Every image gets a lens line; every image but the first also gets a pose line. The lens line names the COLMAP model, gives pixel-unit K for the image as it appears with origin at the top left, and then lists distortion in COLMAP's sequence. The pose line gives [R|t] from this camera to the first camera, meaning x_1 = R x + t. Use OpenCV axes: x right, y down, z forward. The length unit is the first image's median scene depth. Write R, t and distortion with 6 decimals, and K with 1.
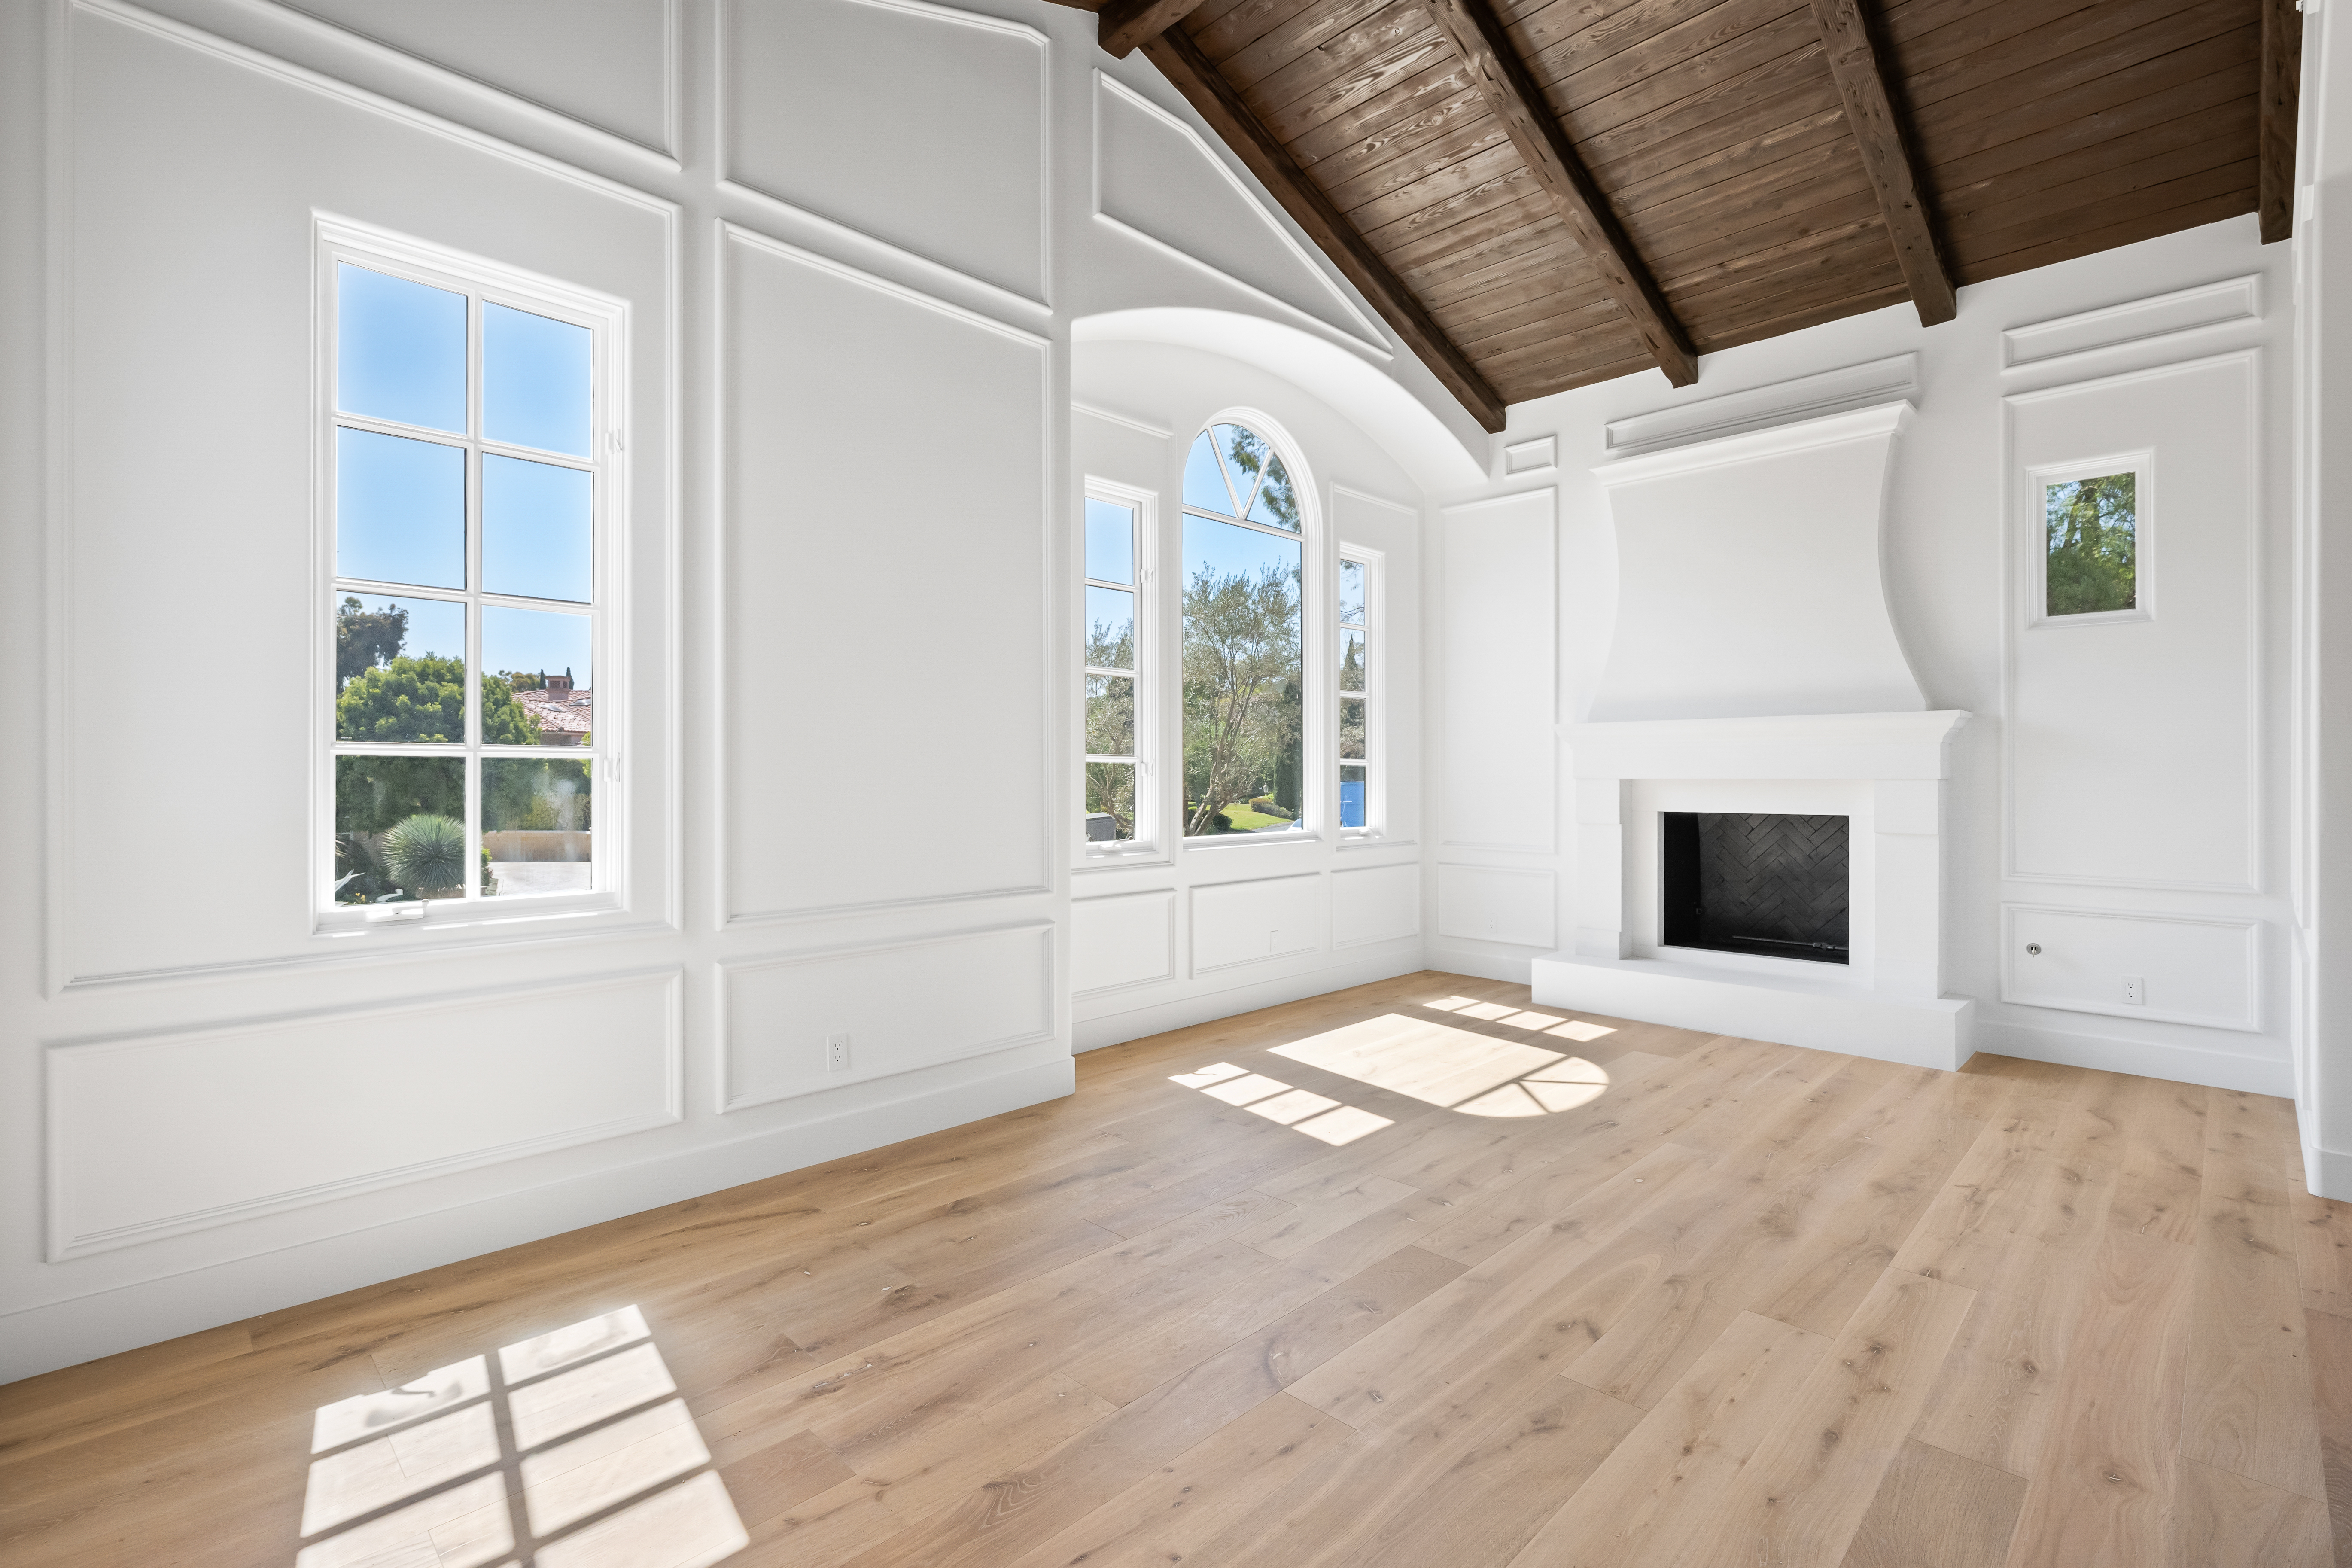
lens RADIAL K [[1064.8, 0, 1162.5], [0, 1064.8, 776.8], [0, 0, 1]] dist [-0.002687, 0.000712]
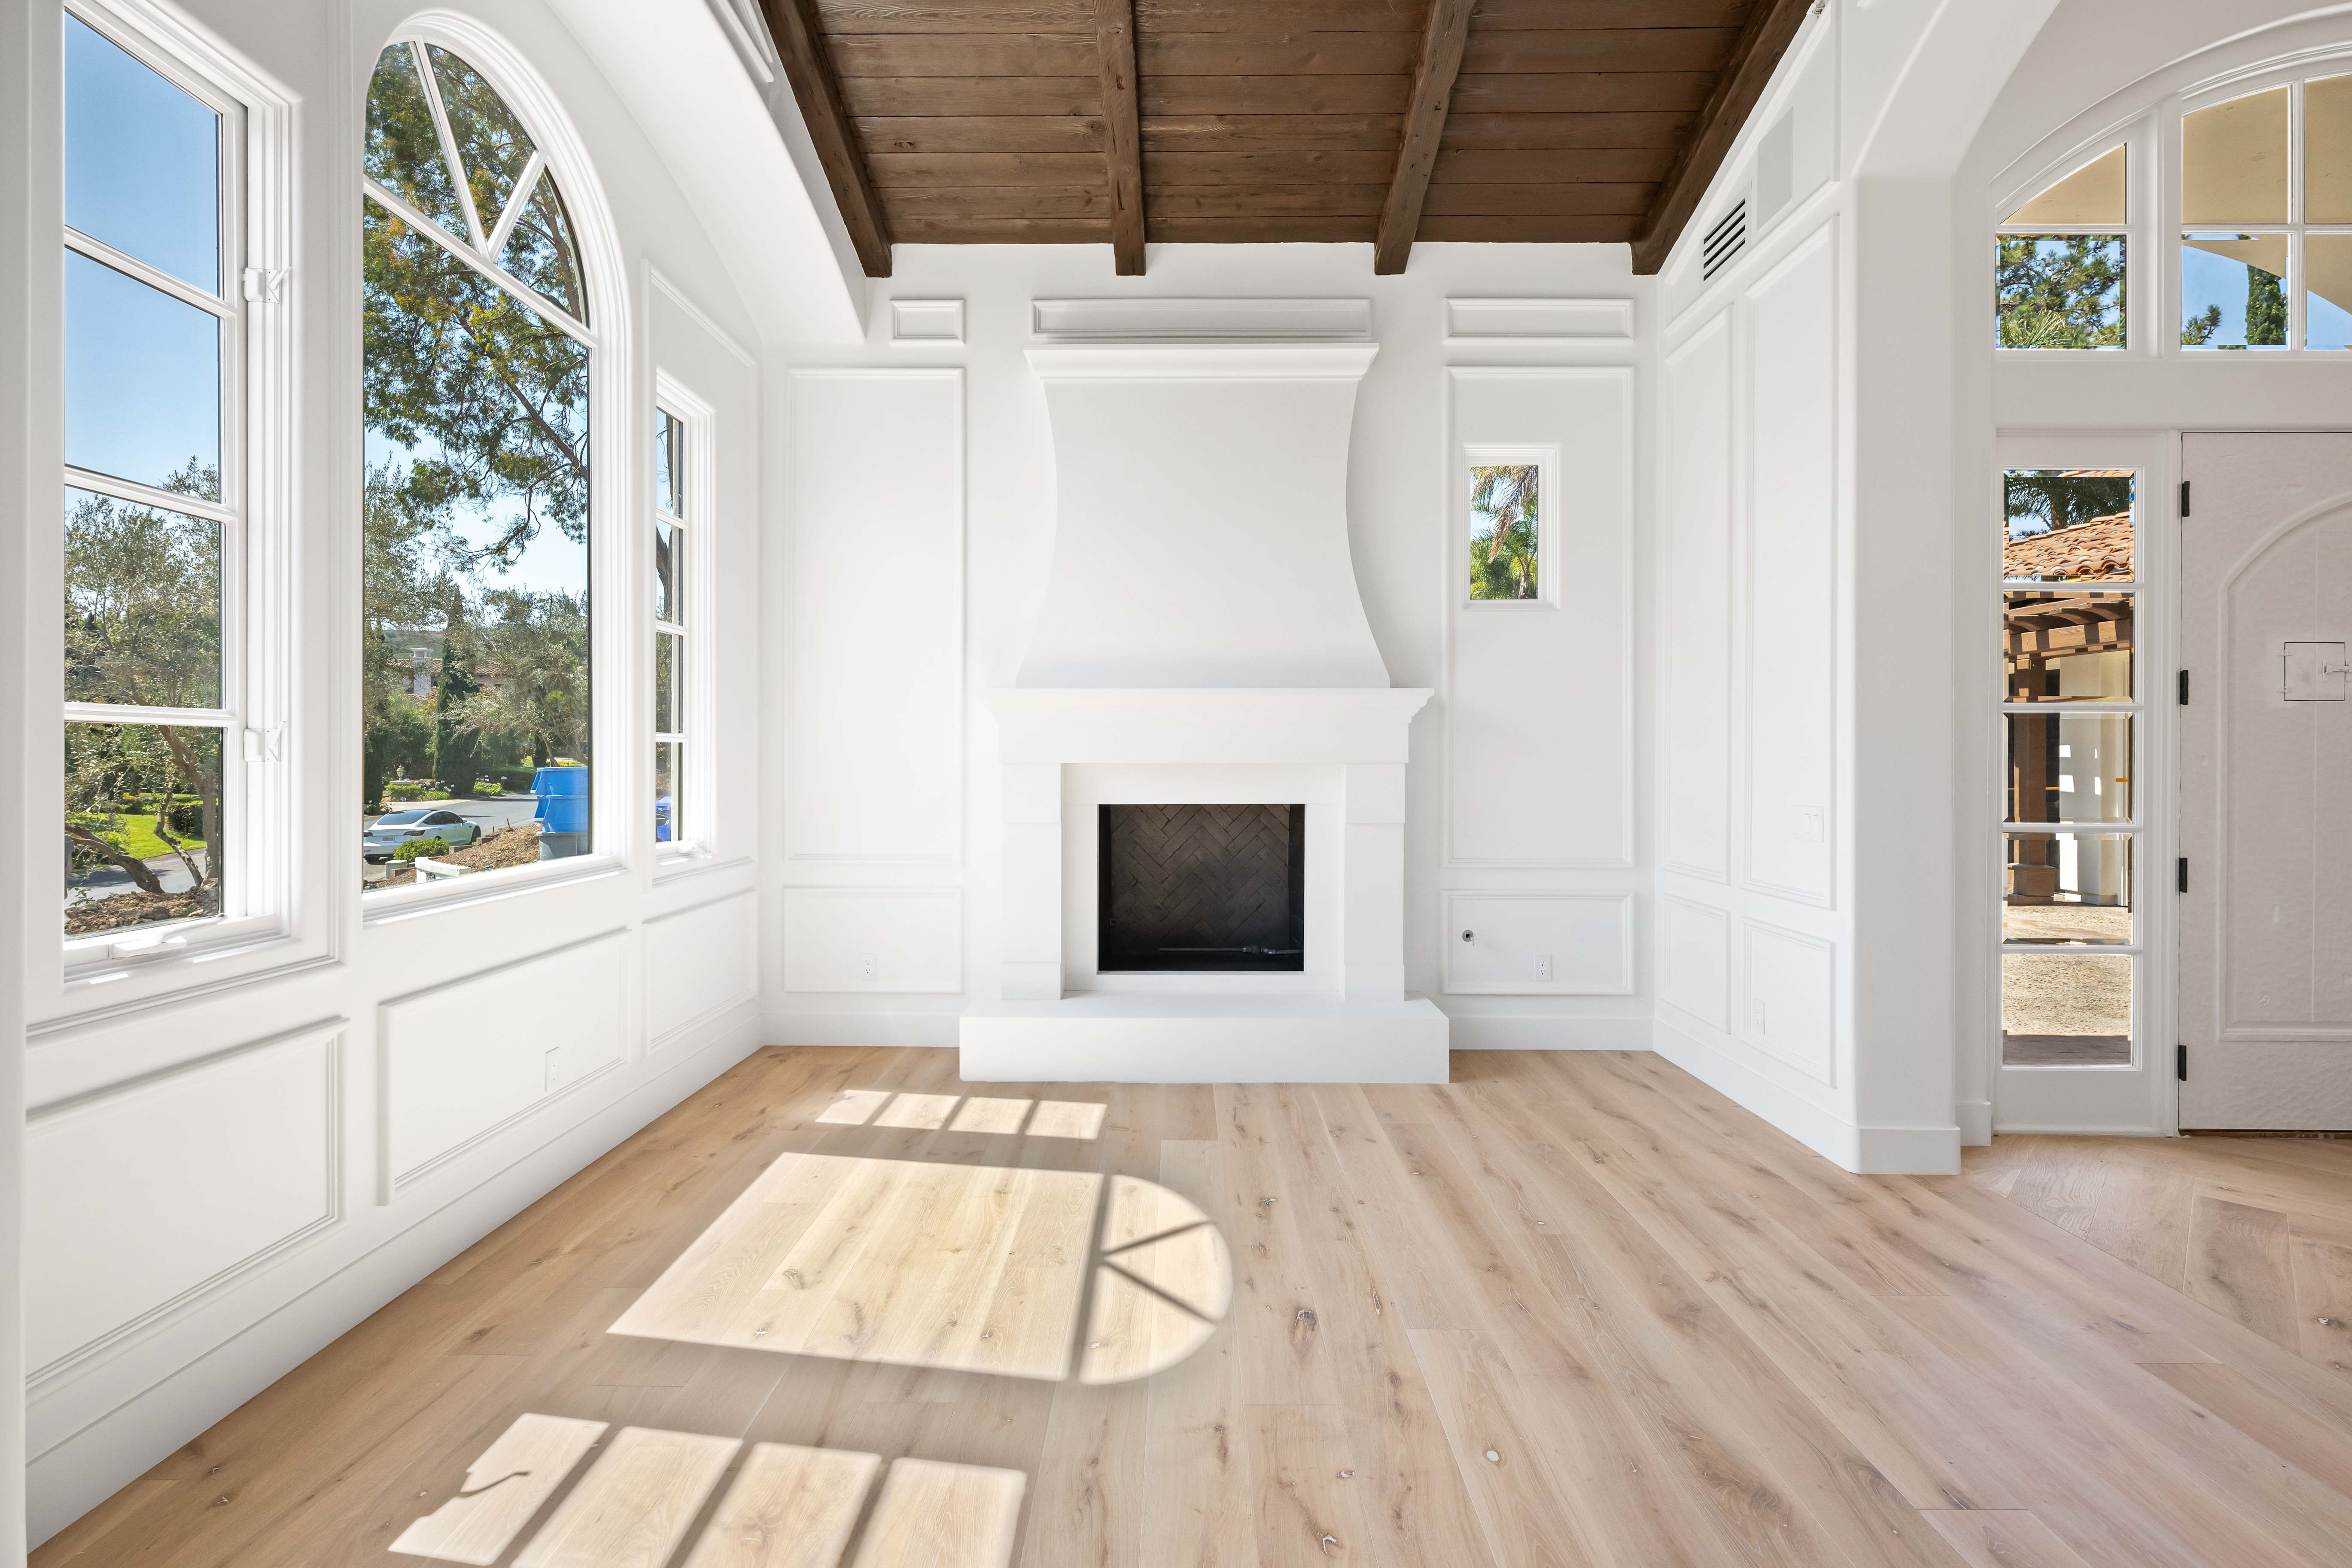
lens RADIAL K [[1064.8, 0, 1182.1], [0, 1064.8, 750.9], [0, 0, 1]] dist [-0.002687, 0.000712]
pose [[0.709001, 0.004904, 0.705191, -0.058501], [0.000665, 0.999971, -0.007623, -0.001164], [-0.705208, 0.005874, 0.708977, 0.488132]]
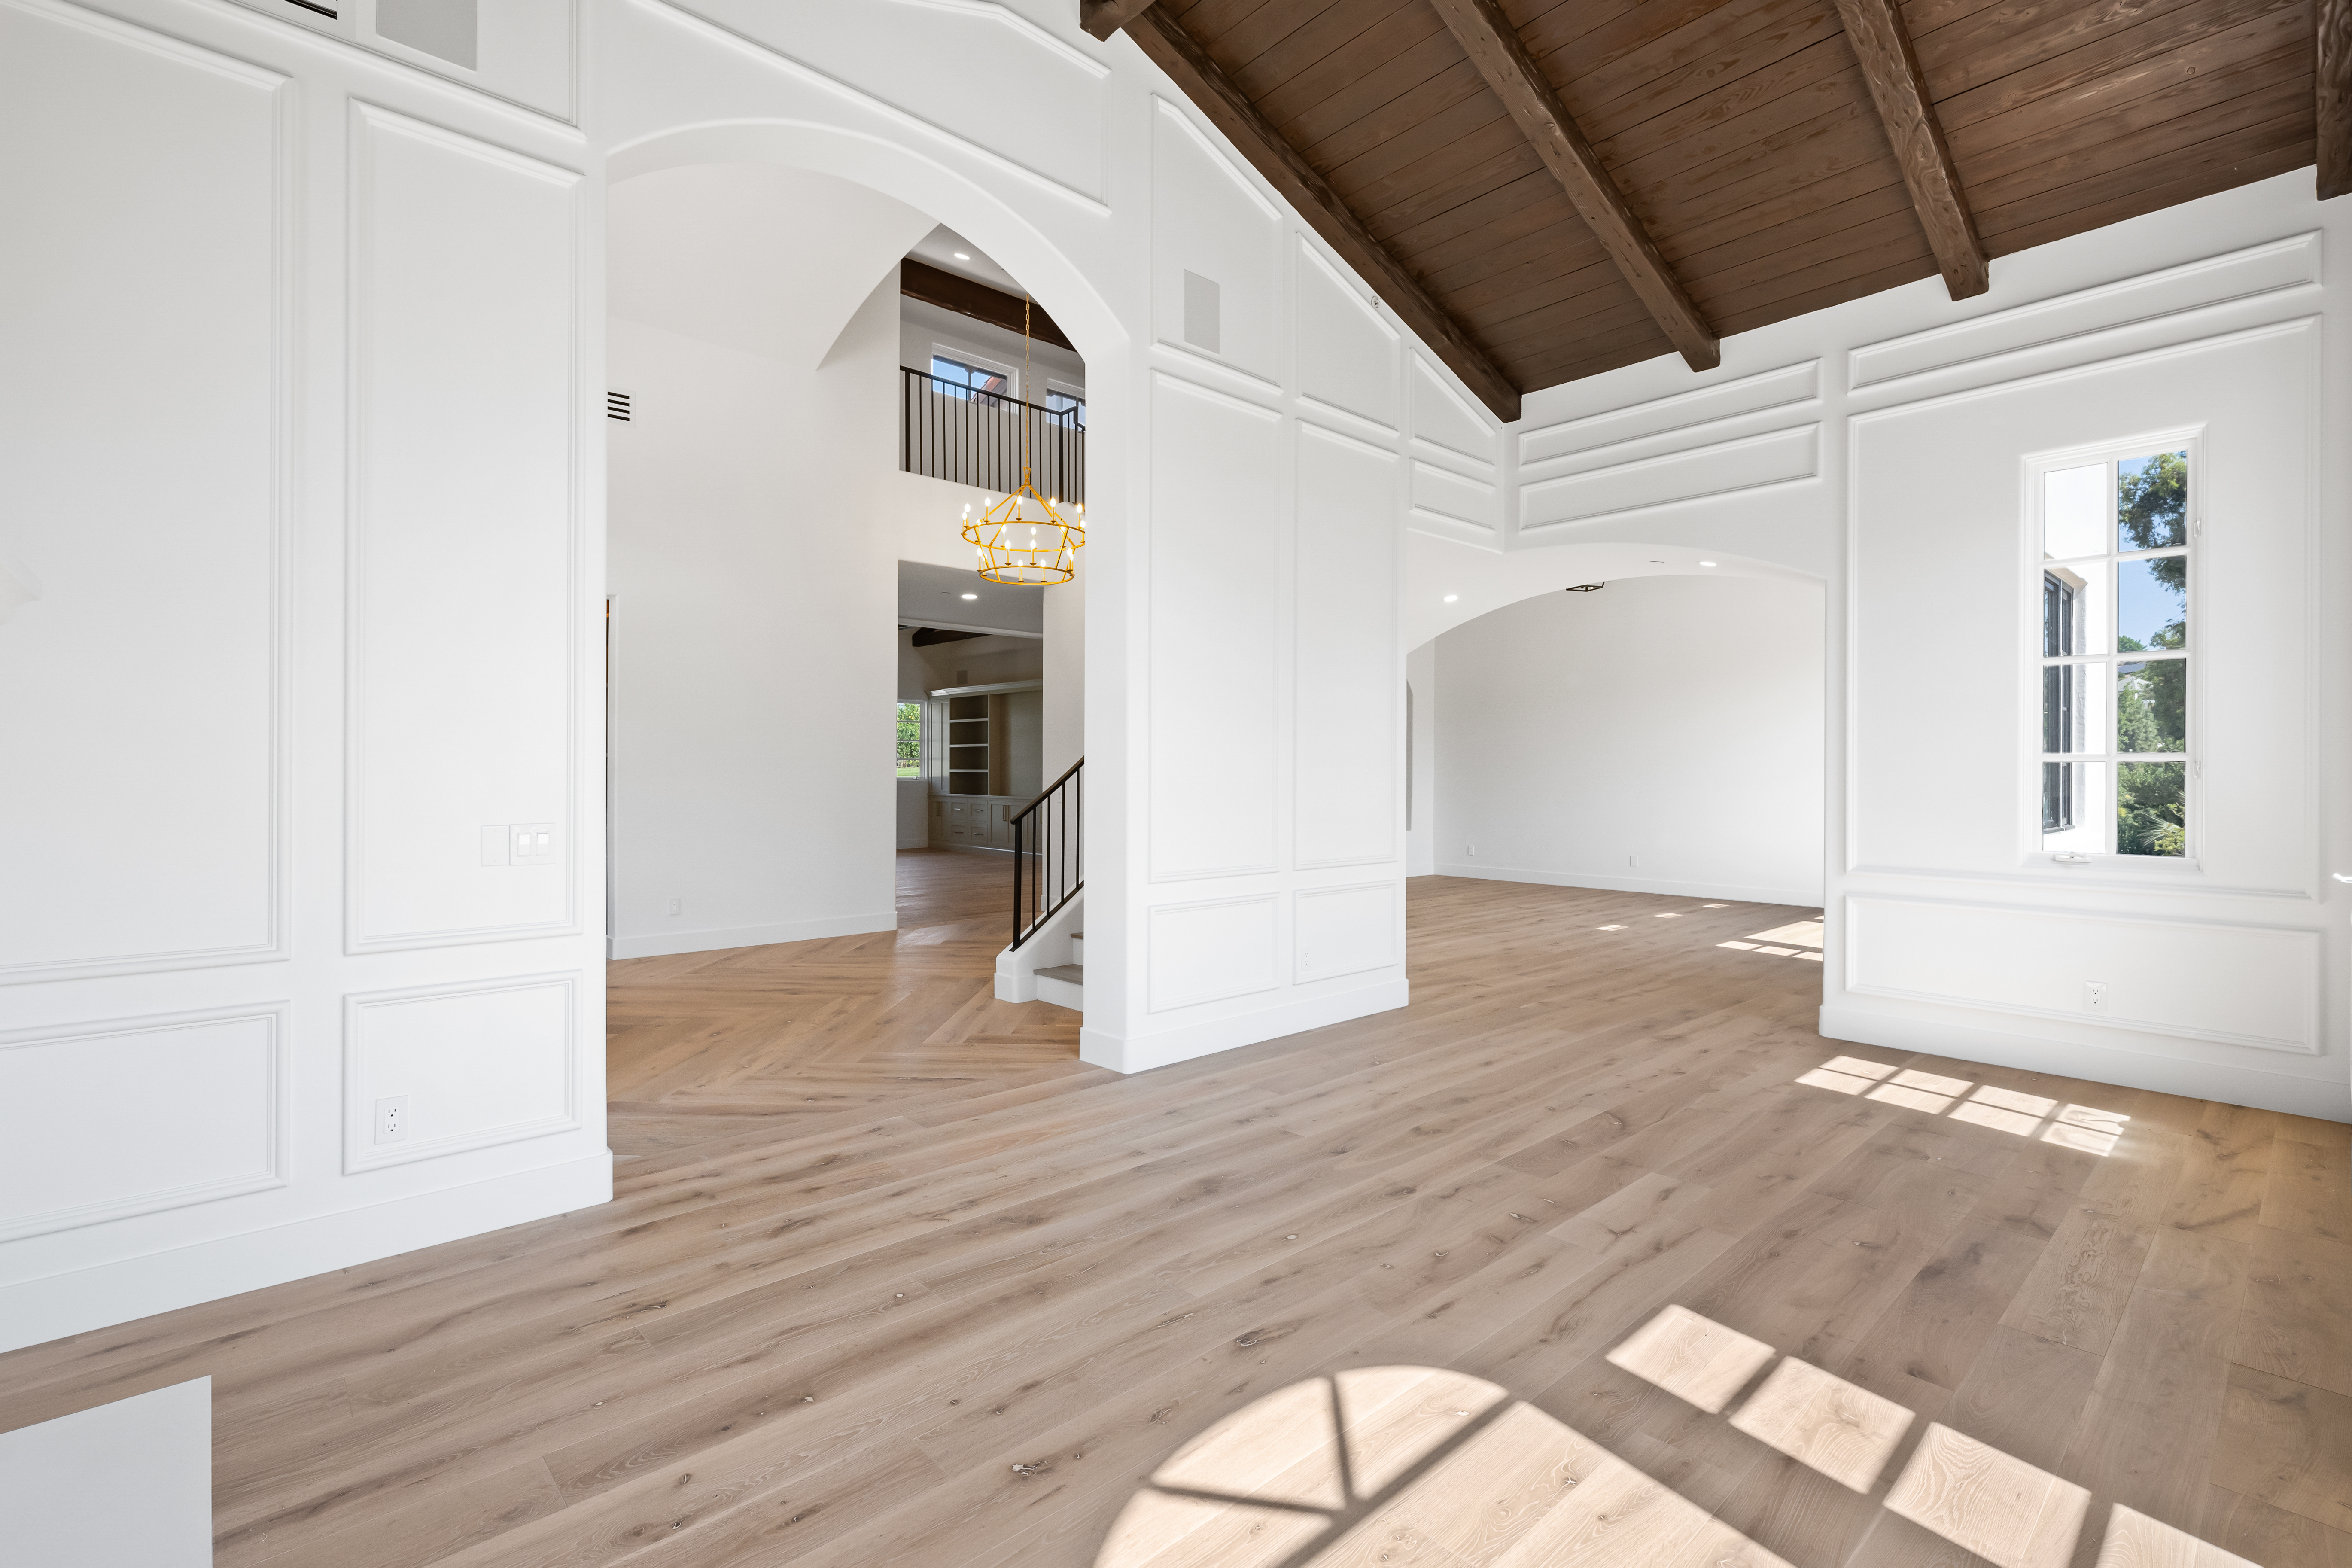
lens RADIAL K [[1064.8, 0, 1156.3], [0, 1064.8, 775.9], [0, 0, 1]] dist [-0.002687, 0.000712]
pose [[-0.998566, -0.004179, 0.053372, 0.356145], [-0.003778, 0.999964, 0.007619, -0.003431], [-0.053402, 0.007406, -0.998546, 1.299090]]
